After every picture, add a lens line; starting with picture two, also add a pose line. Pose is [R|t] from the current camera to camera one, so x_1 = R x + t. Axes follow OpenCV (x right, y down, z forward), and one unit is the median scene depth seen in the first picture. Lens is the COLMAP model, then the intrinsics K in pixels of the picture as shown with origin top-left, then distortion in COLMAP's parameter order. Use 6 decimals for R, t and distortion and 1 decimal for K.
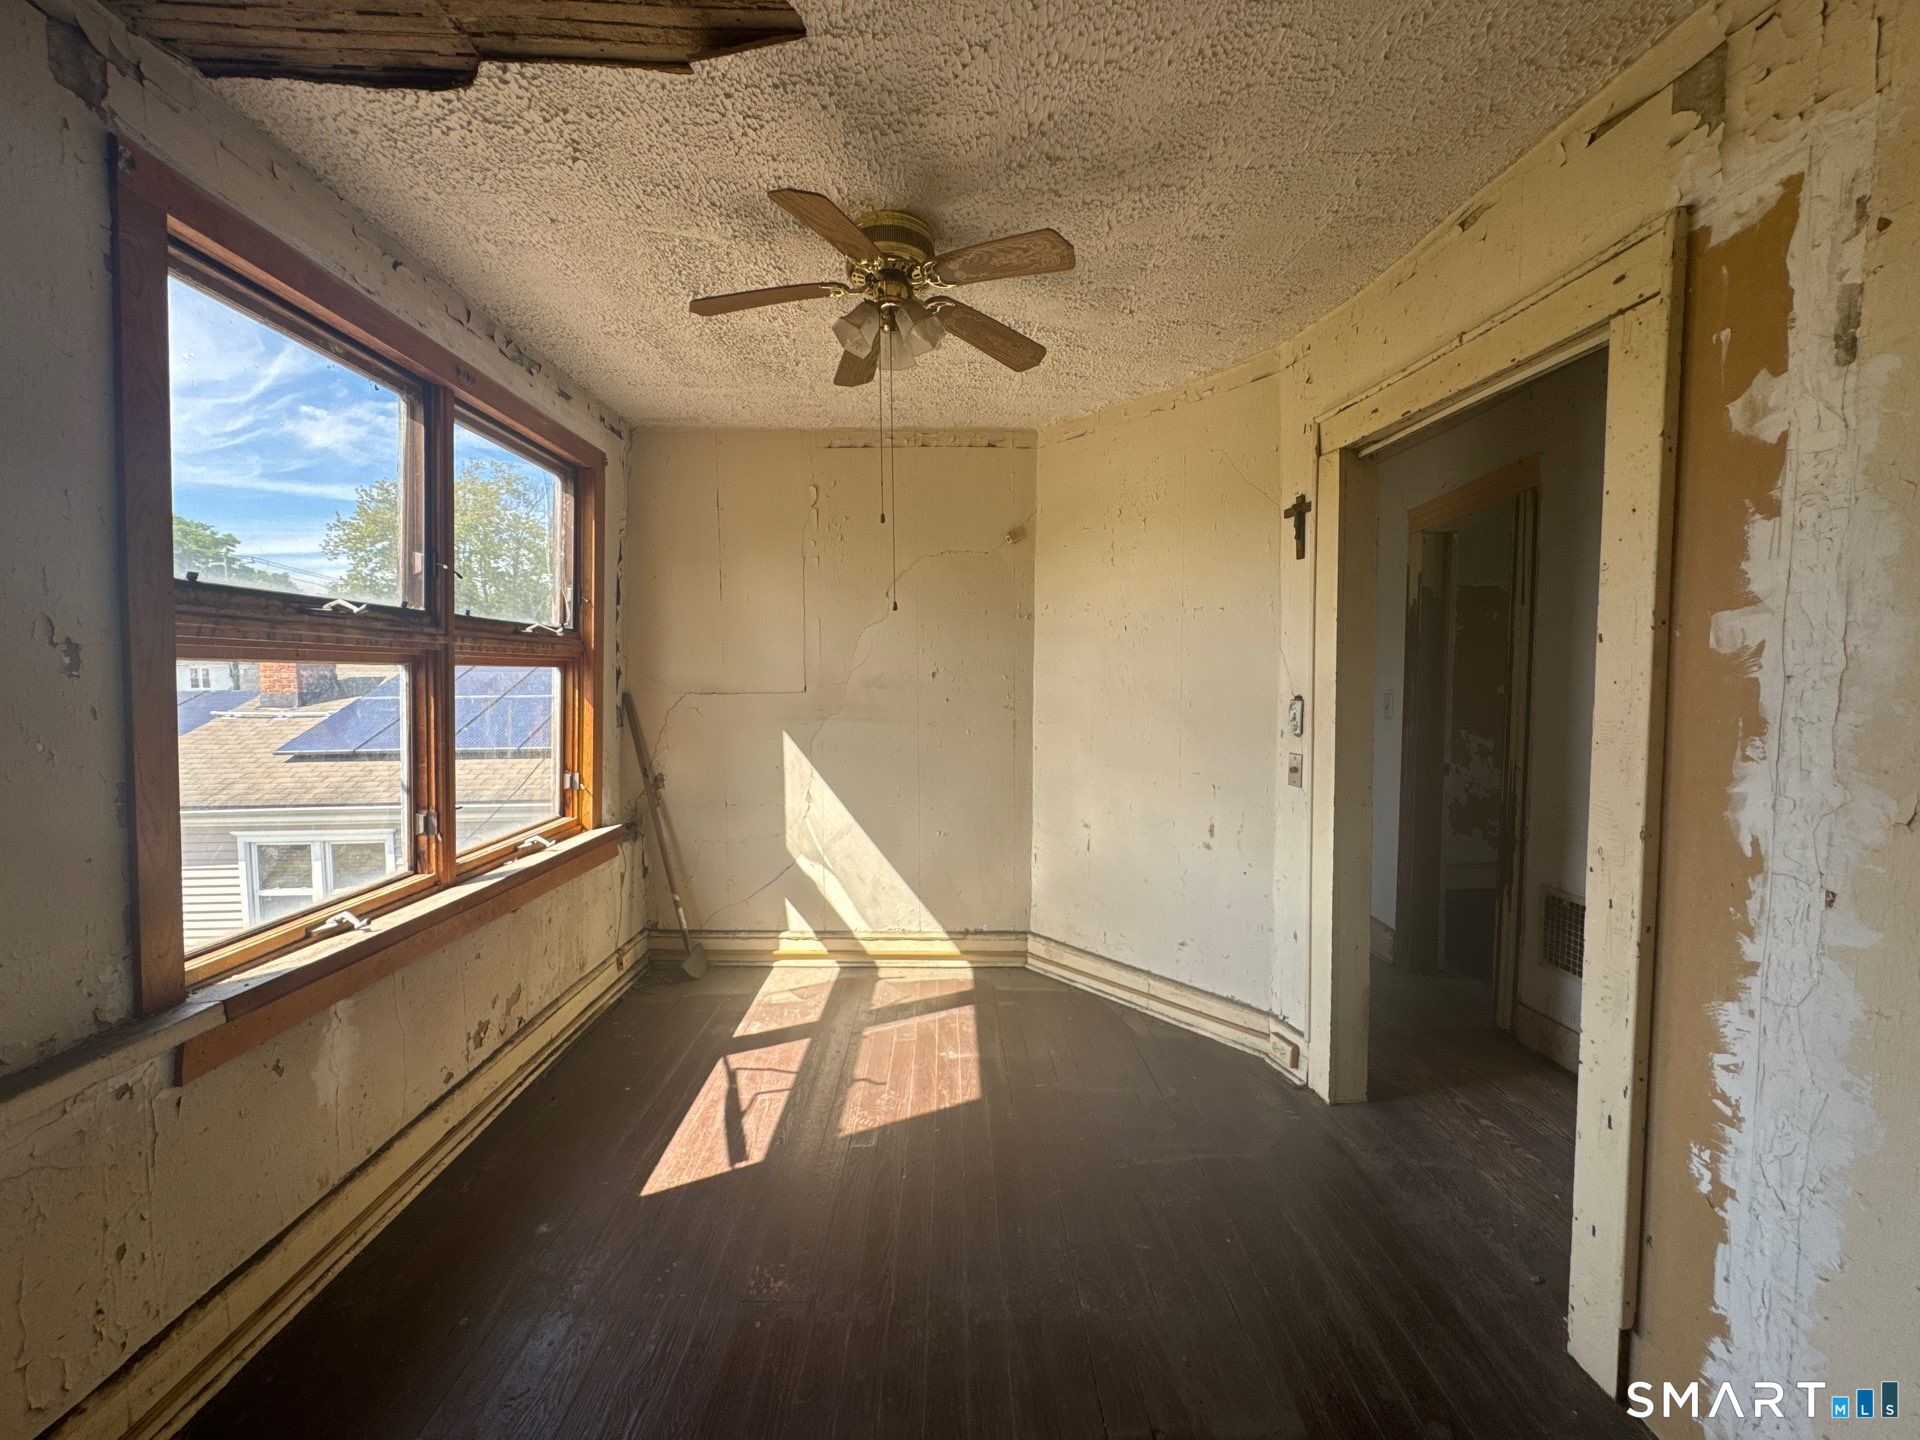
lens RADIAL K [[768.3, 0, 956.9], [0, 768.3, 713.0], [0, 0, 1]] dist [-0.003258, 0.000838]
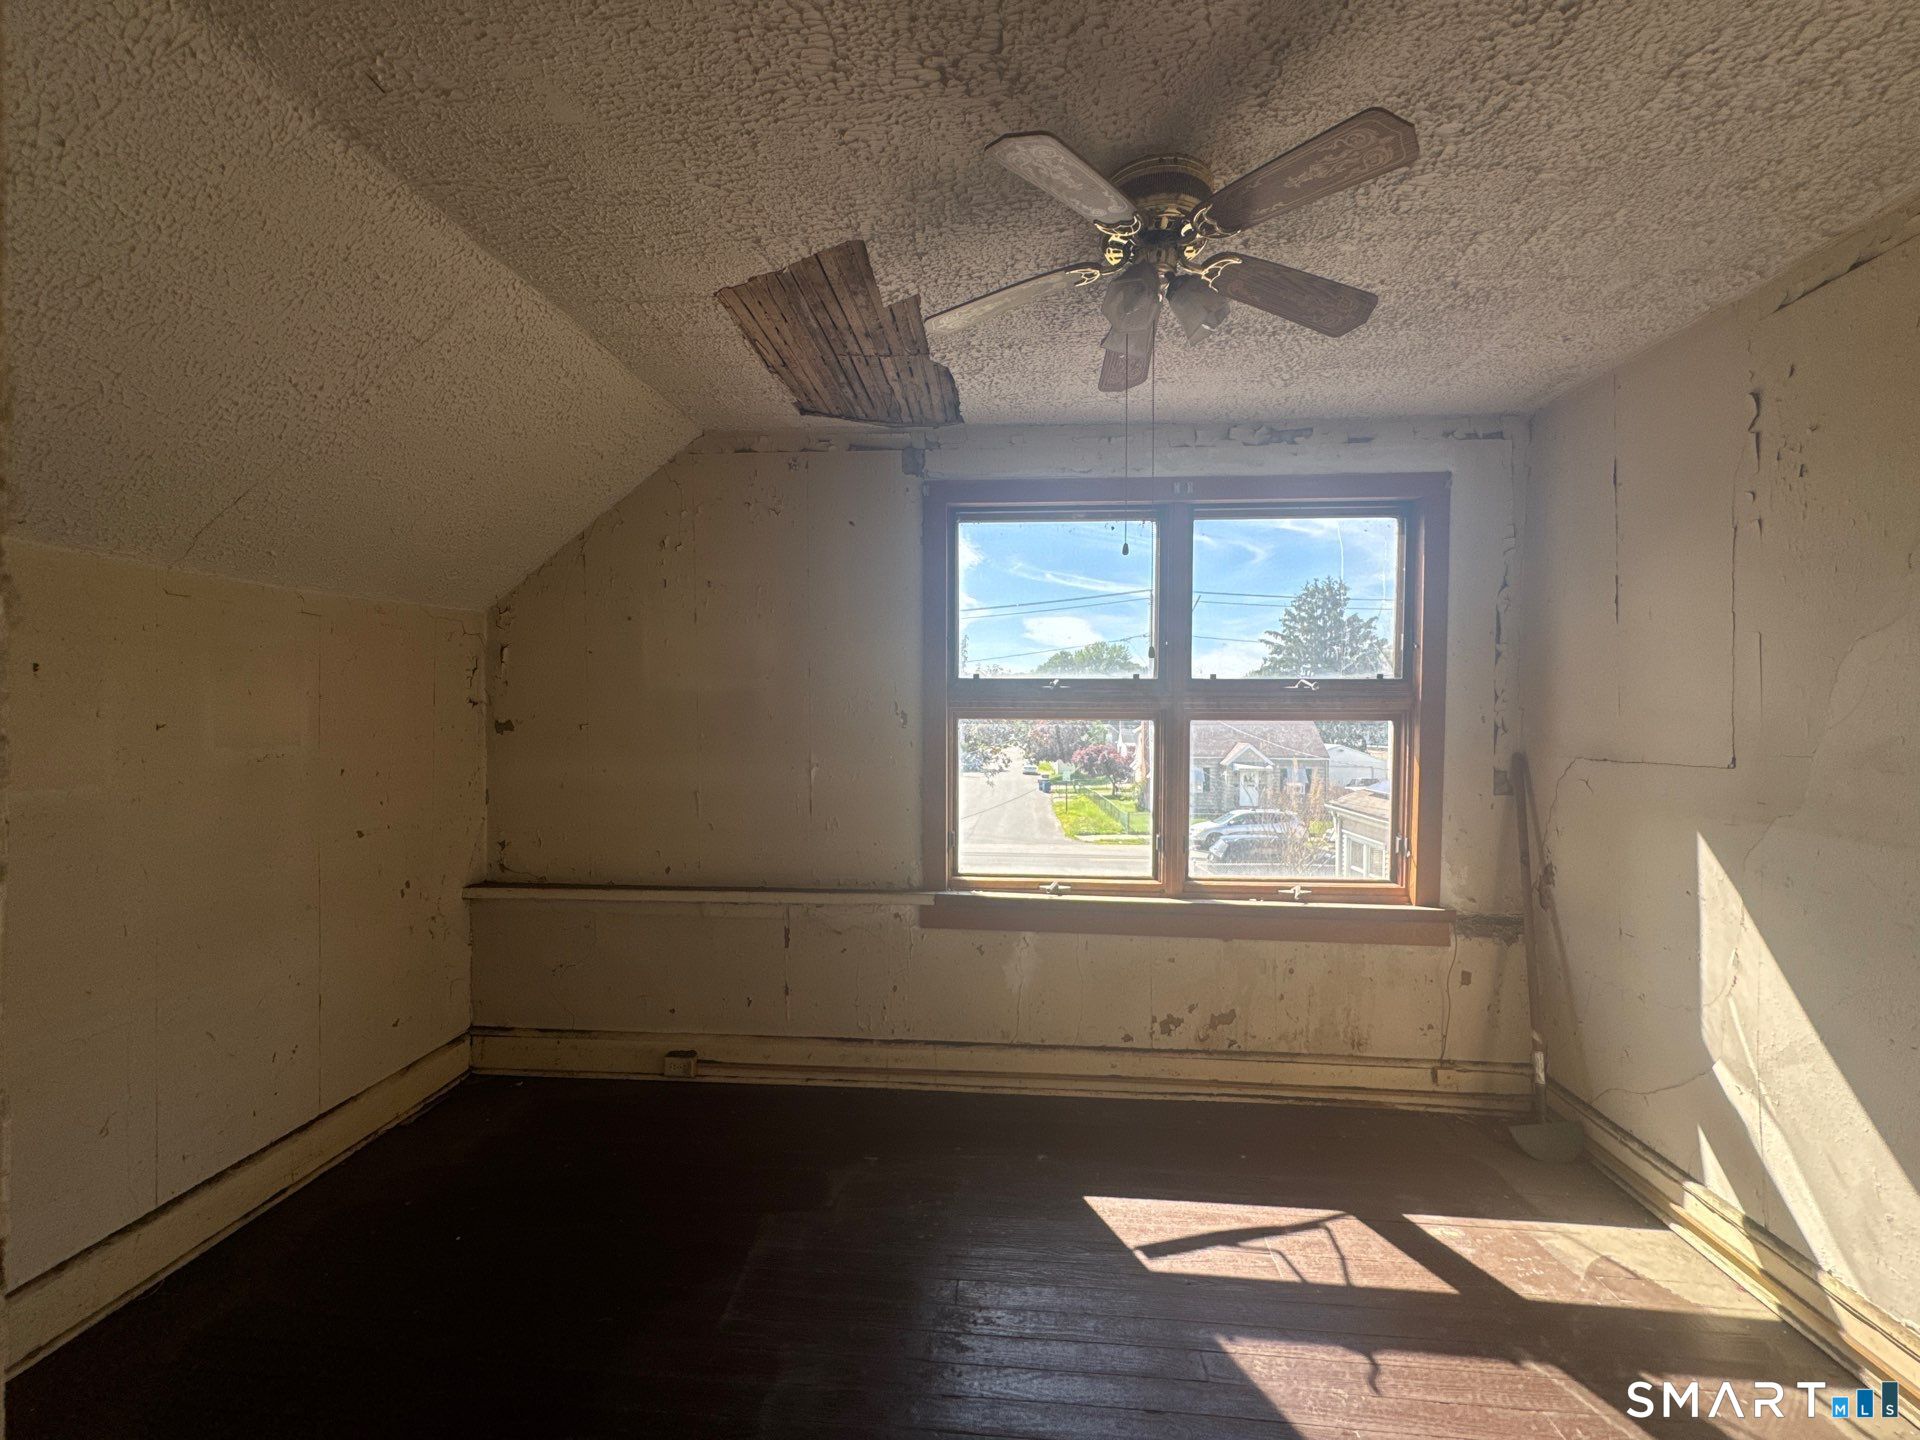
lens RADIAL K [[768.3, 0, 964.2], [0, 768.3, 713.7], [0, 0, 1]] dist [-0.003258, 0.000838]
pose [[-0.089083, 0.001172, -0.996024, 0.668939], [-0.052869, 0.998584, 0.005903, -0.067504], [0.994620, 0.053185, -0.088895, 0.828921]]
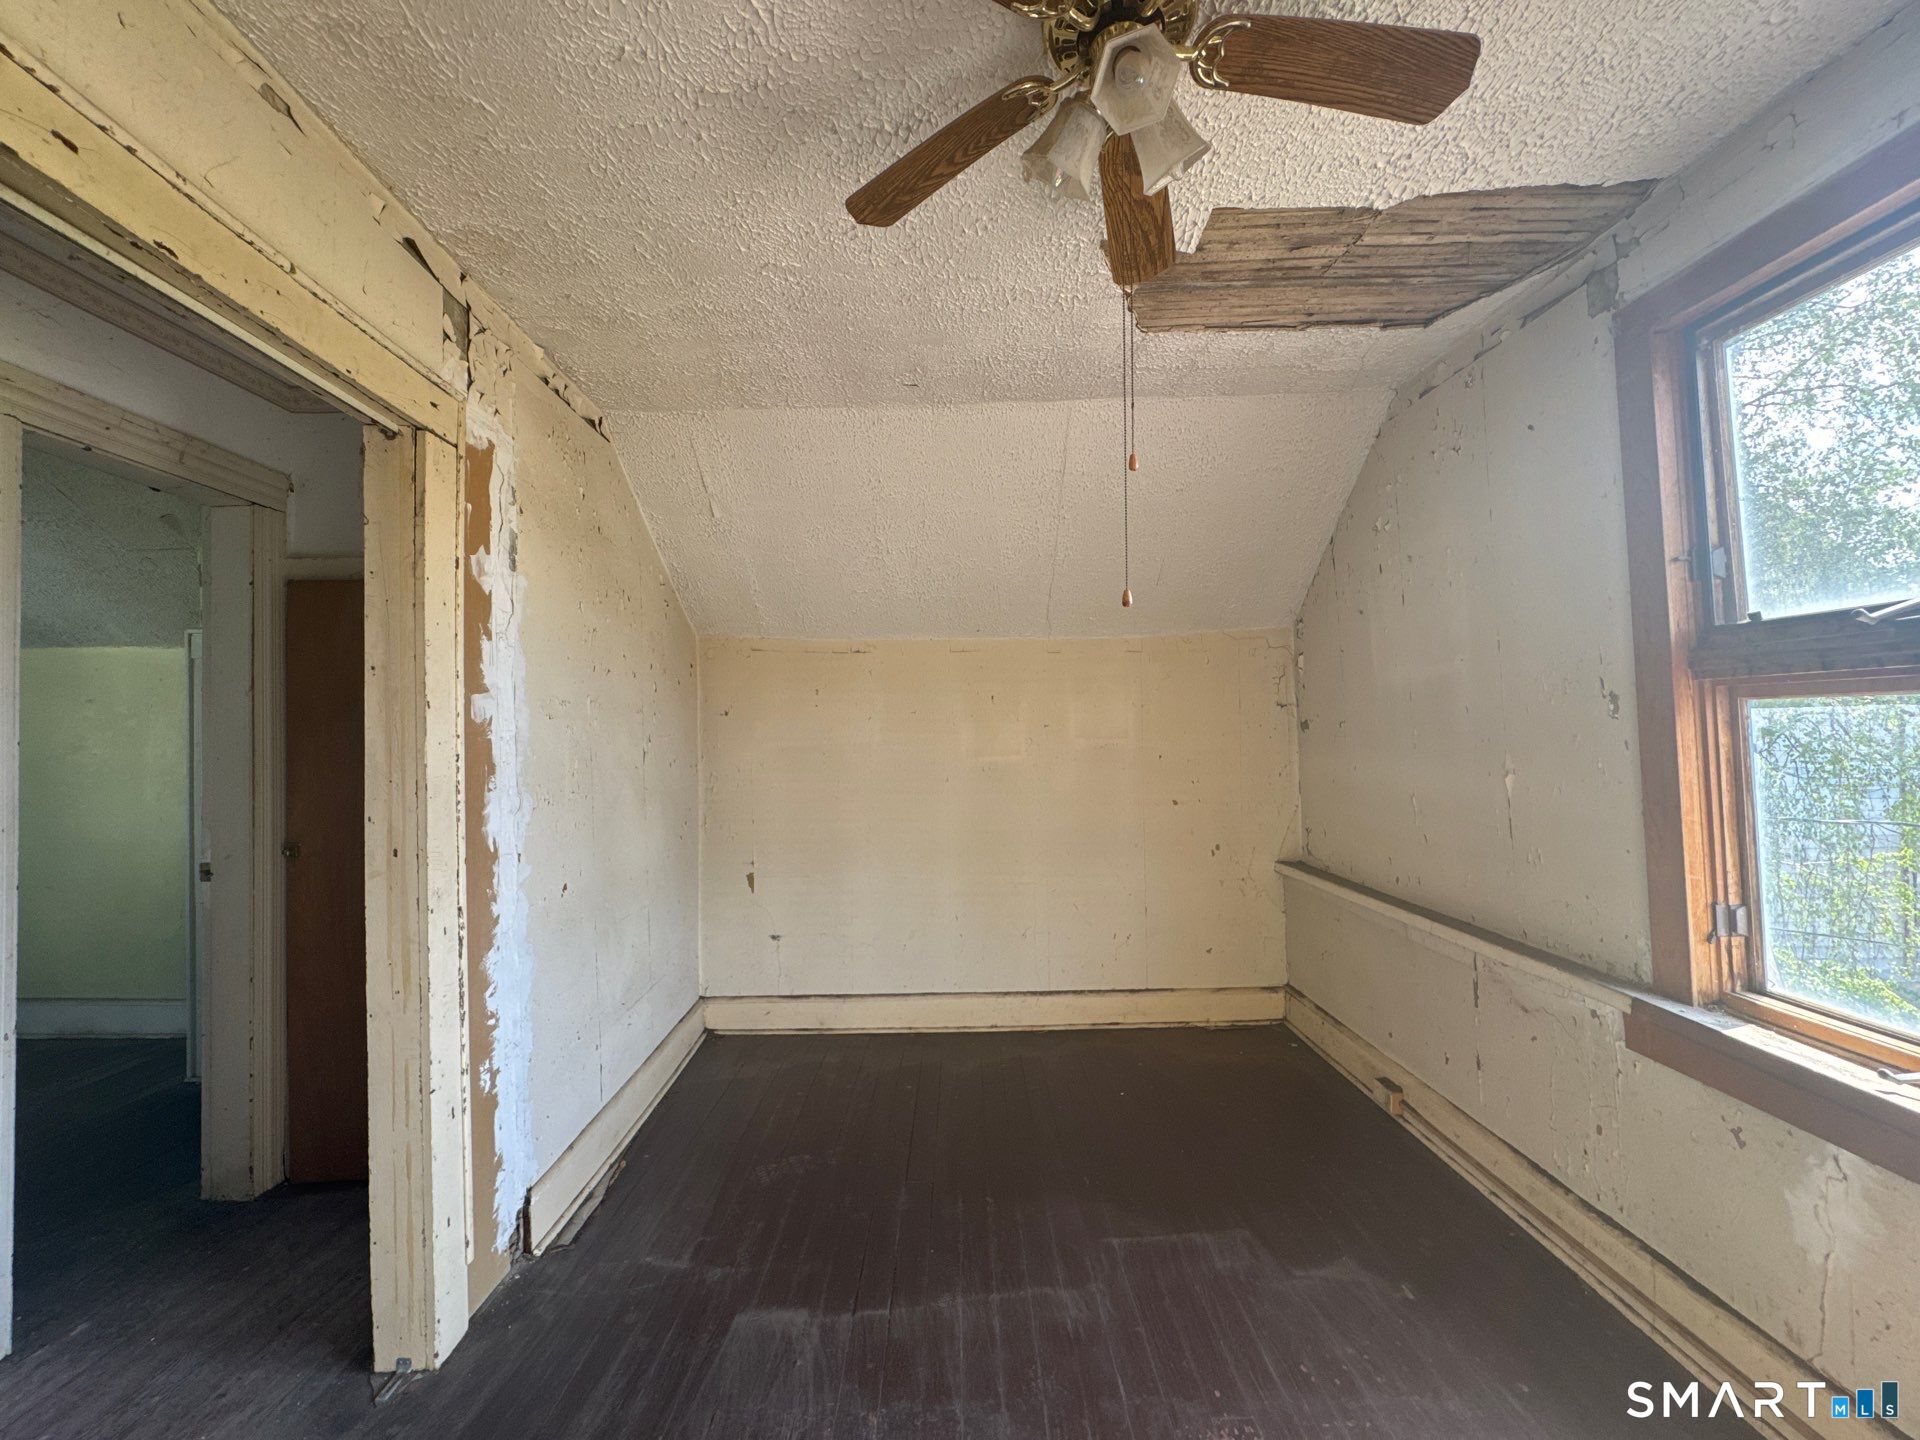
lens RADIAL K [[768.3, 0, 951.7], [0, 768.3, 715.9], [0, 0, 1]] dist [-0.003258, 0.000838]
pose [[-0.999807, 0.017550, 0.008850, 0.039397], [0.017795, 0.999438, 0.028417, -0.068506], [-0.008346, 0.028569, -0.999557, 1.461621]]
